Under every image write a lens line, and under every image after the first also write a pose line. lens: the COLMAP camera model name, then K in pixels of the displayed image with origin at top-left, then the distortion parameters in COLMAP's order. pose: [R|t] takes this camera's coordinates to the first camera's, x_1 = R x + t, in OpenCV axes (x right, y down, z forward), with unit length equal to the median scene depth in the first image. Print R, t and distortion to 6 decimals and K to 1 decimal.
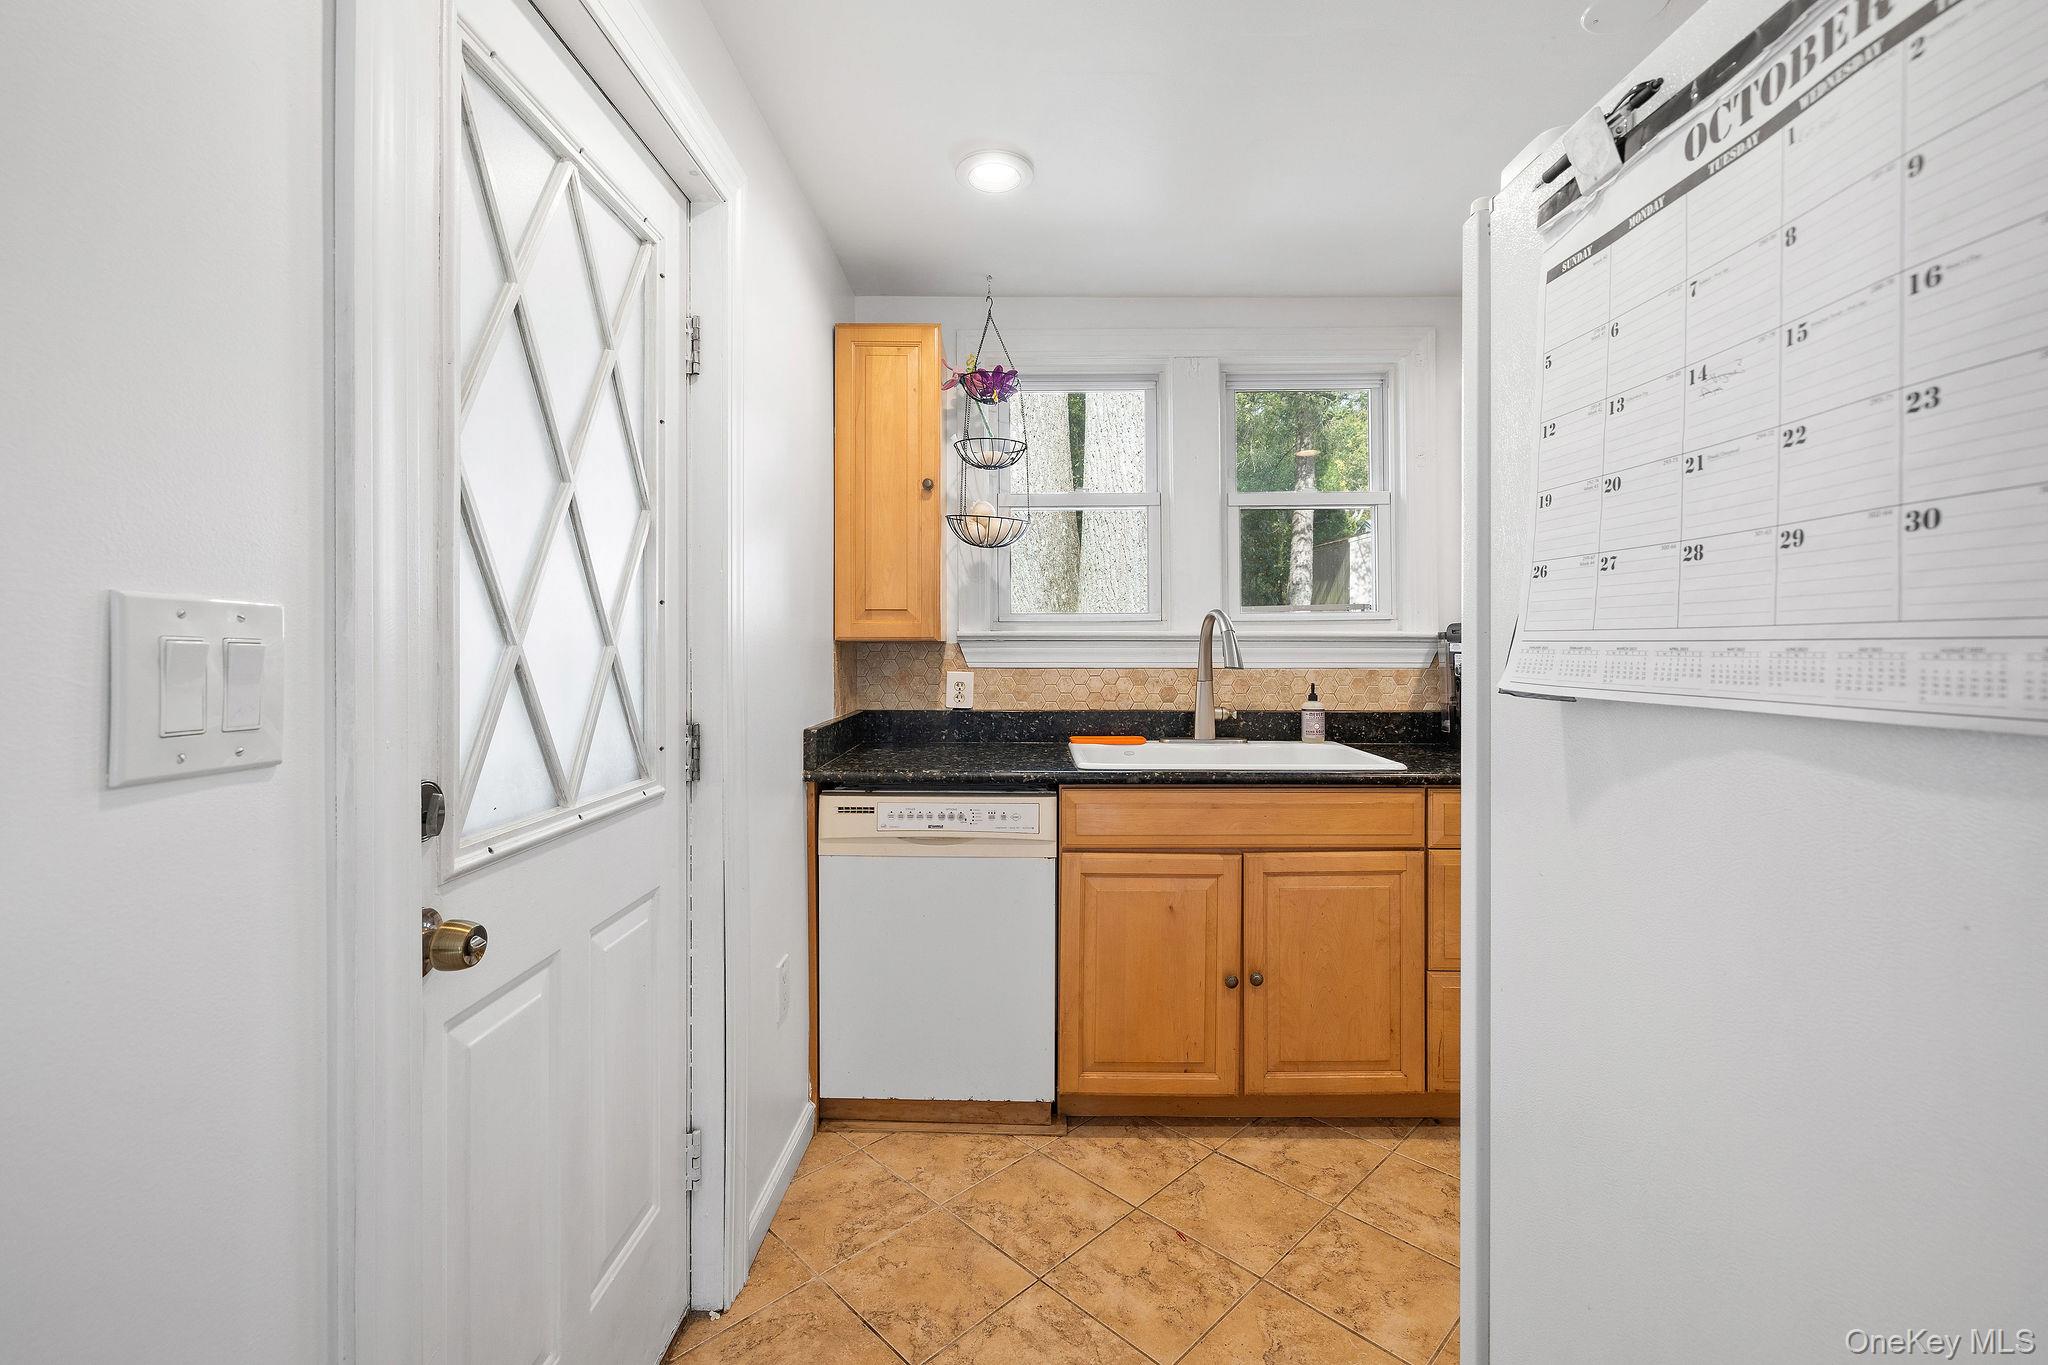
lens RADIAL K [[863.4, 0, 1024.1], [0, 863.4, 664.3], [0, 0, 1]] dist [0.003310, 0.000246]
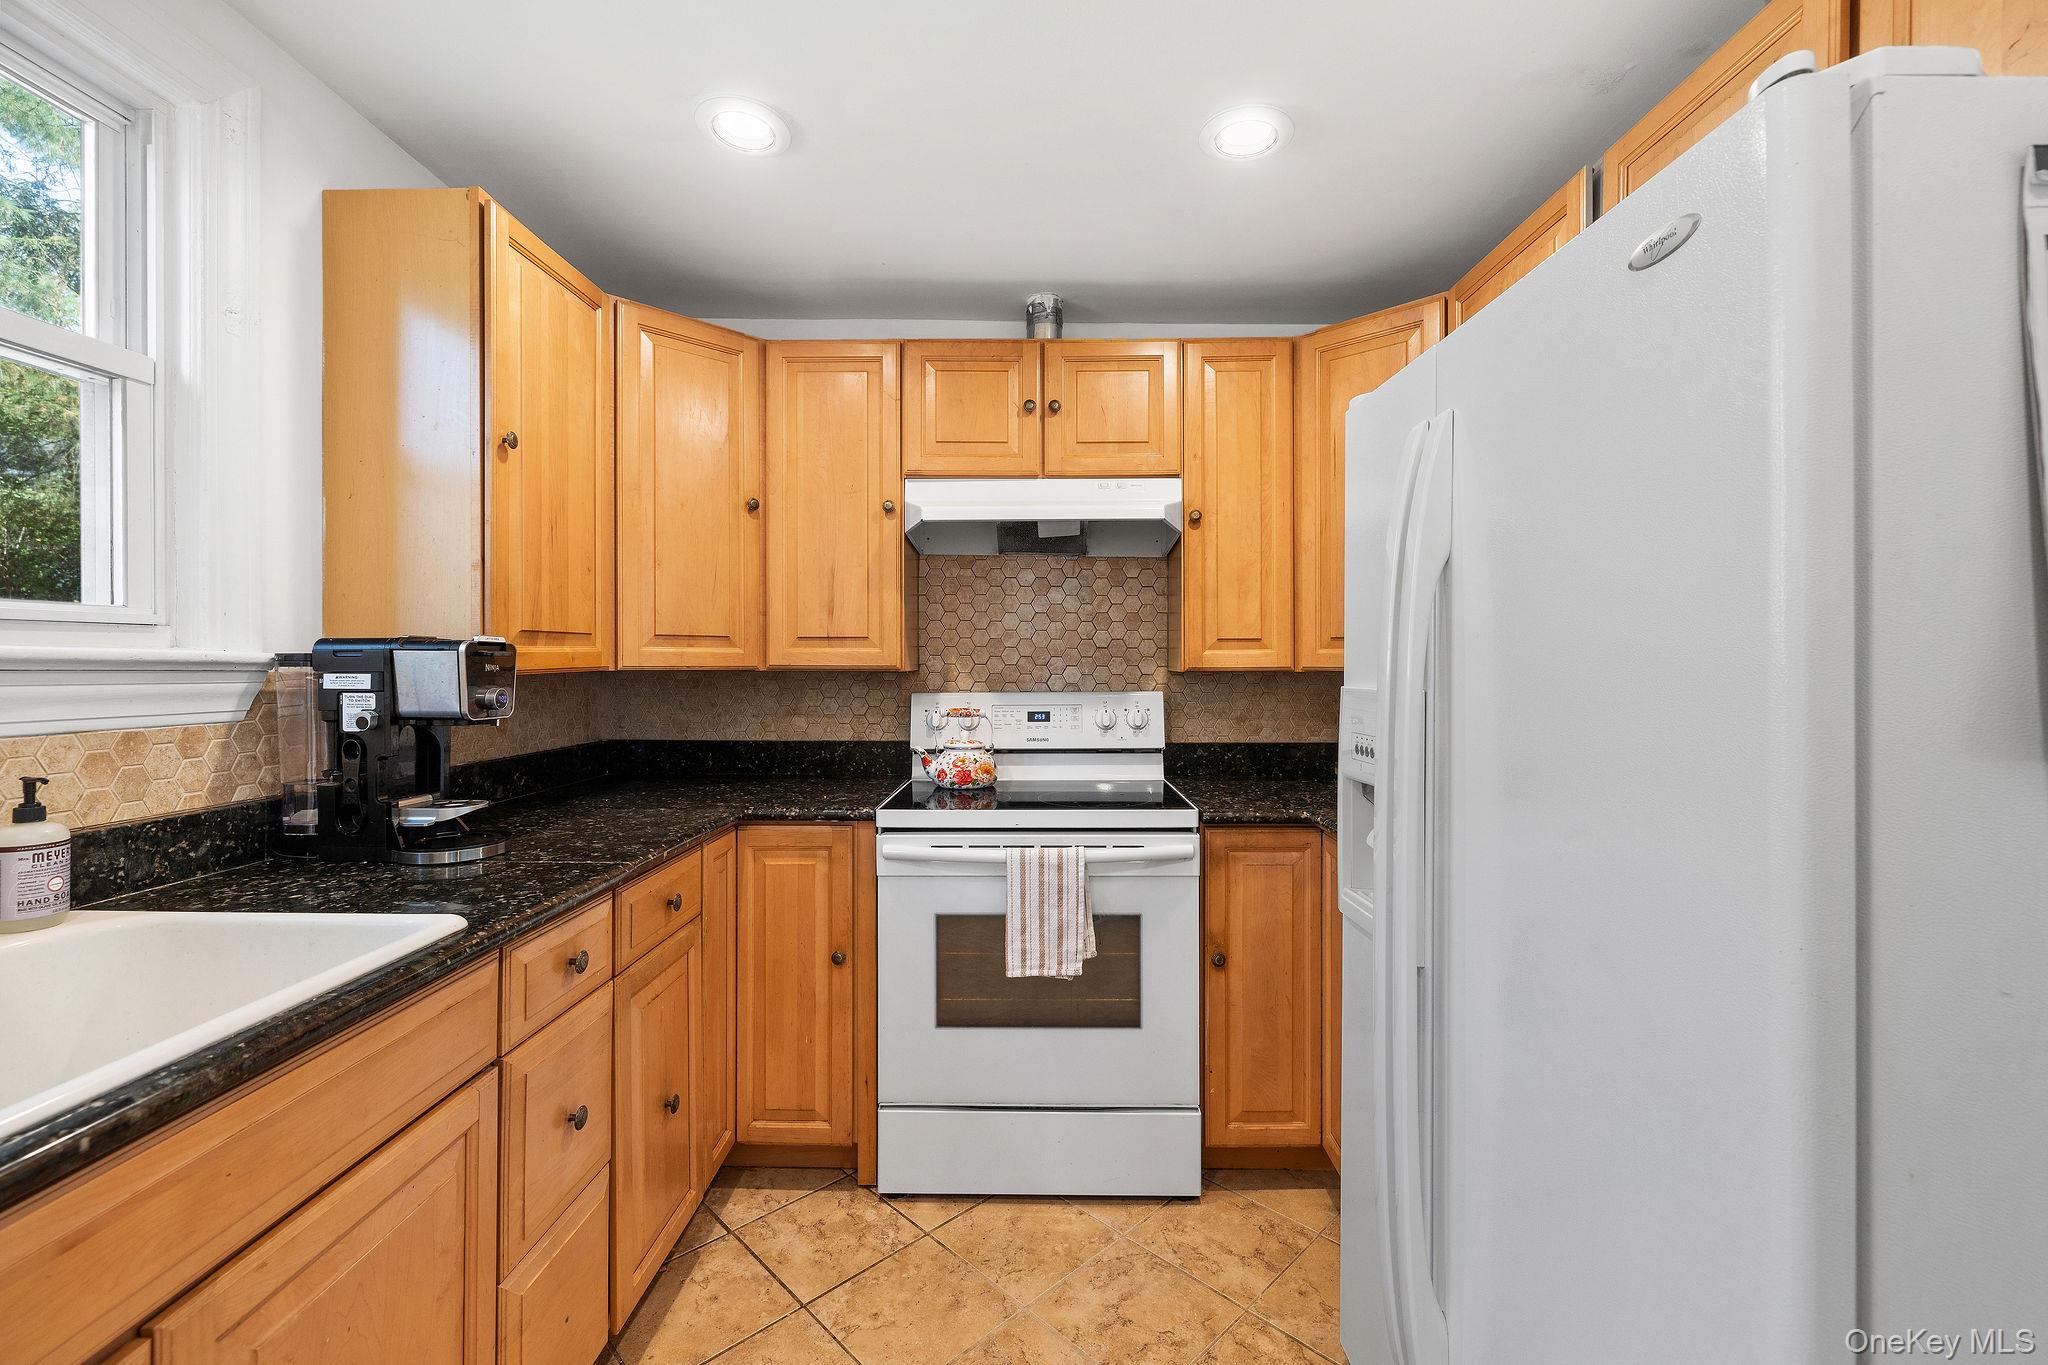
lens RADIAL K [[863.4, 0, 1023.6], [0, 863.4, 668.1], [0, 0, 1]] dist [0.003310, 0.000246]
pose [[0.013704, 0.001629, 0.999905, -0.054634], [0.011330, 0.999934, -0.001784, -0.021267], [-0.999842, 0.011353, 0.013684, 0.515053]]
